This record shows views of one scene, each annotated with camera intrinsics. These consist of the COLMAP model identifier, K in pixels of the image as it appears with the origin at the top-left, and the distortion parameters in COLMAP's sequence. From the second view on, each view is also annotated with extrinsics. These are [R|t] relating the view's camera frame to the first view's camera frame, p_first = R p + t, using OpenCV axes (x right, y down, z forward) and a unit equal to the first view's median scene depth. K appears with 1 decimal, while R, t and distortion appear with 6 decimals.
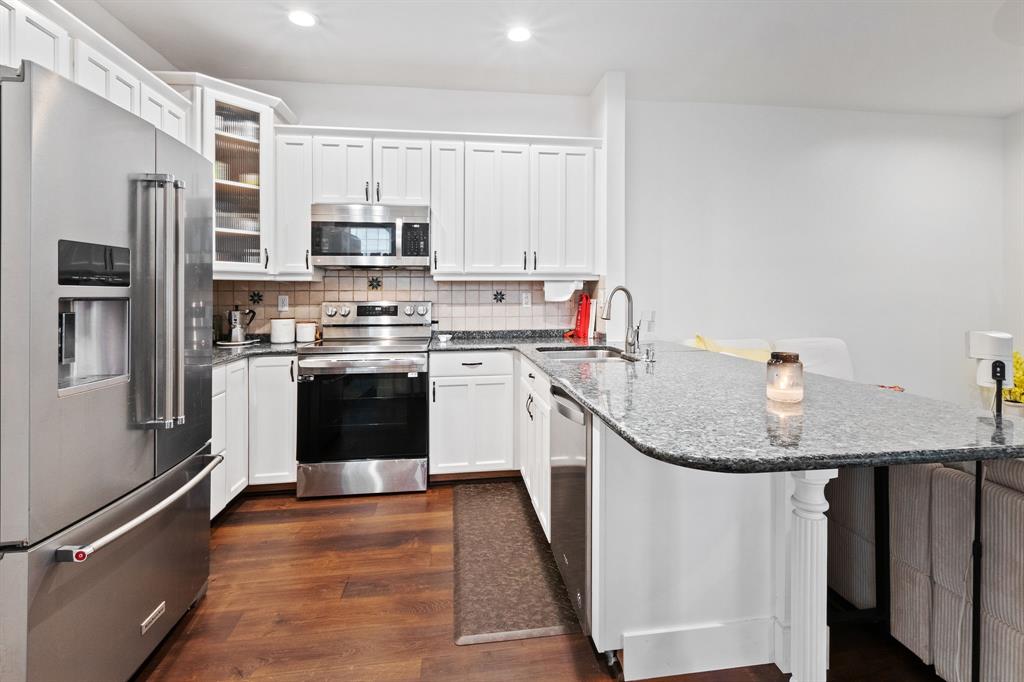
lens RADIAL K [[504.5, 0, 525.6], [0, 504.5, 300.8], [0, 0, 1]] dist [0.005728, -0.000286]
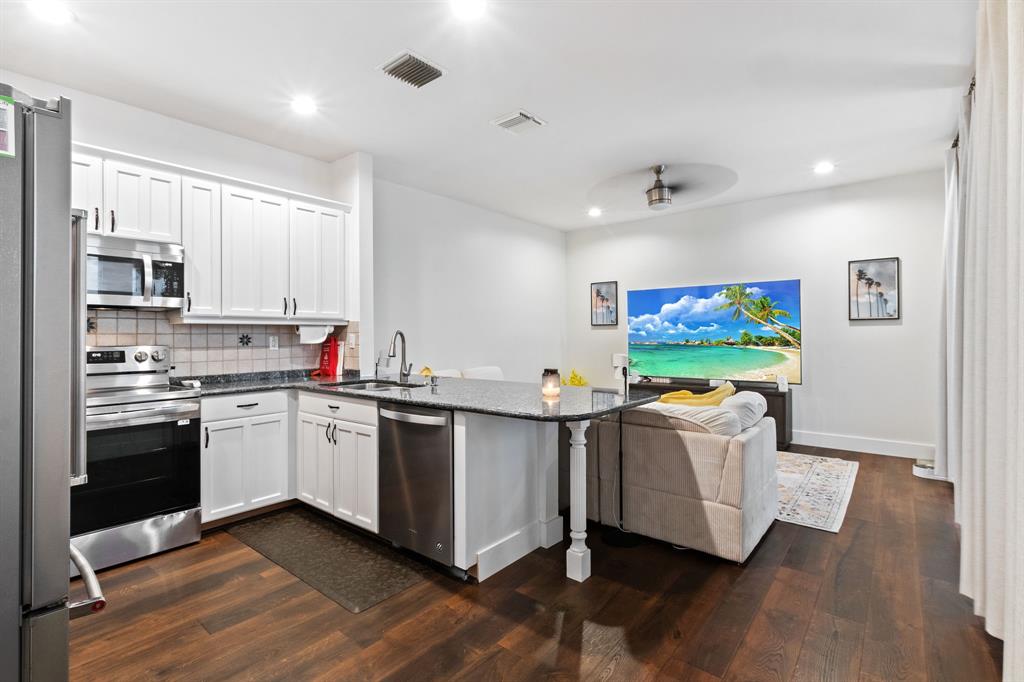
lens RADIAL K [[474.8, 0, 521.8], [0, 474.8, 337.5], [0, 0, 1]] dist [0.001475, -0.002167]
pose [[0.732640, -0.003910, 0.680606, -0.346531], [0.012060, 0.999901, -0.007239, 0.000495], [-0.680510, 0.013512, 0.732614, -0.088205]]
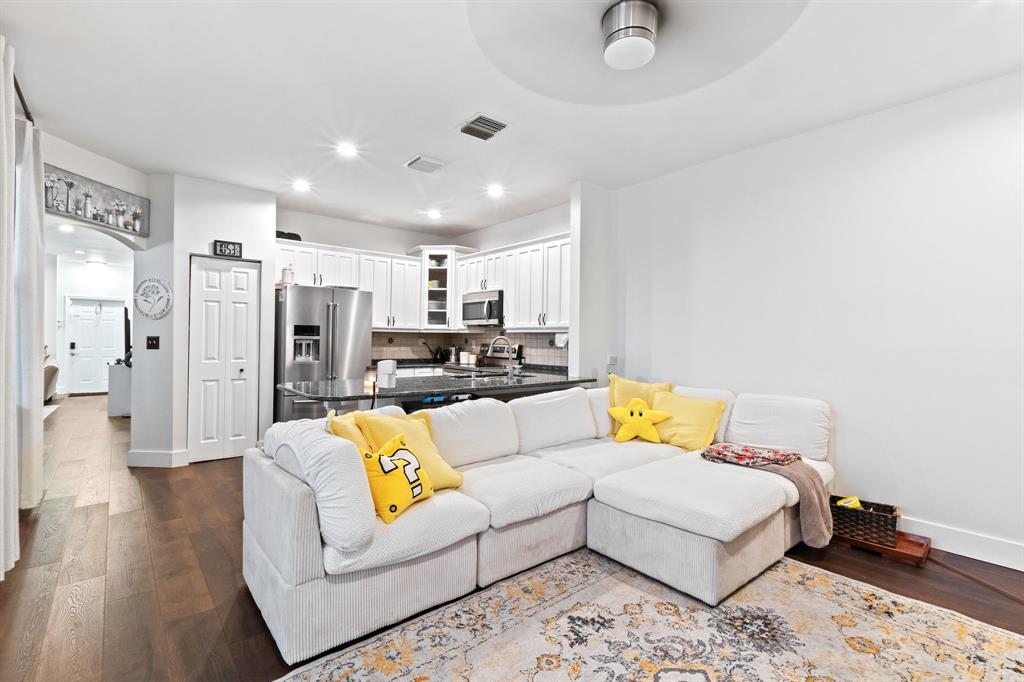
lens RADIAL K [[474.8, 0, 512.4], [0, 474.8, 336.2], [0, 0, 1]] dist [0.001475, -0.002167]
pose [[0.514054, 0.005050, -0.857743, 1.291363], [-0.024989, 0.999646, -0.009091, -0.014526], [0.857394, 0.026107, 0.513999, 0.205966]]
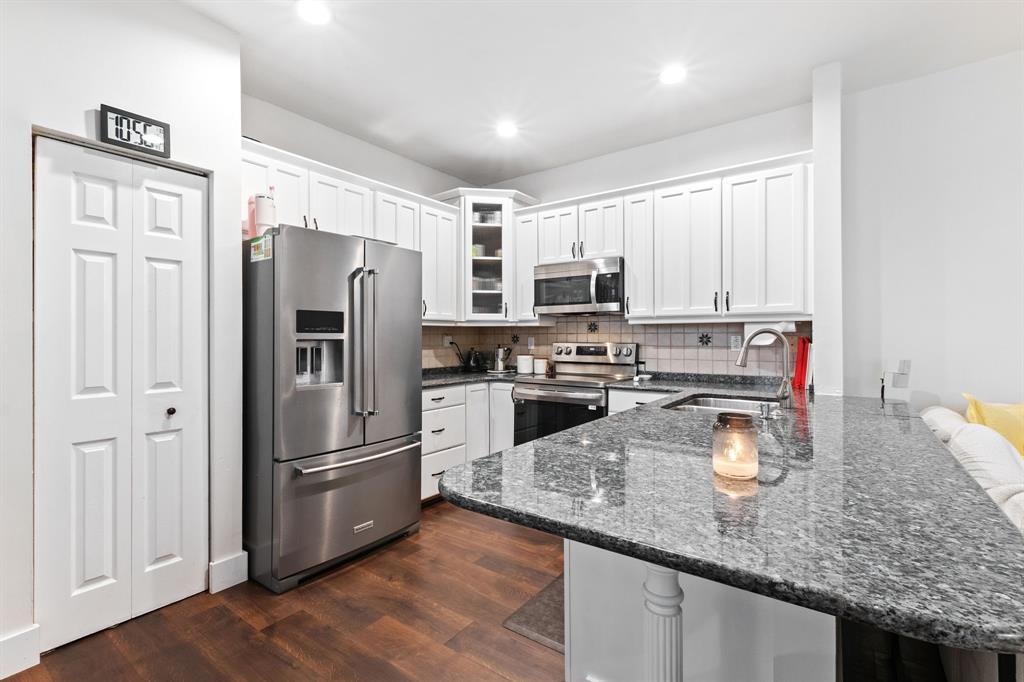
lens RADIAL K [[474.8, 0, 513.6], [0, 474.8, 335.2], [0, 0, 1]] dist [0.001475, -0.002167]
pose [[0.710456, 0.000666, -0.703742, 0.386220], [-0.009361, 0.999920, -0.008504, -0.005963], [0.703680, 0.012629, 0.710405, 0.109120]]
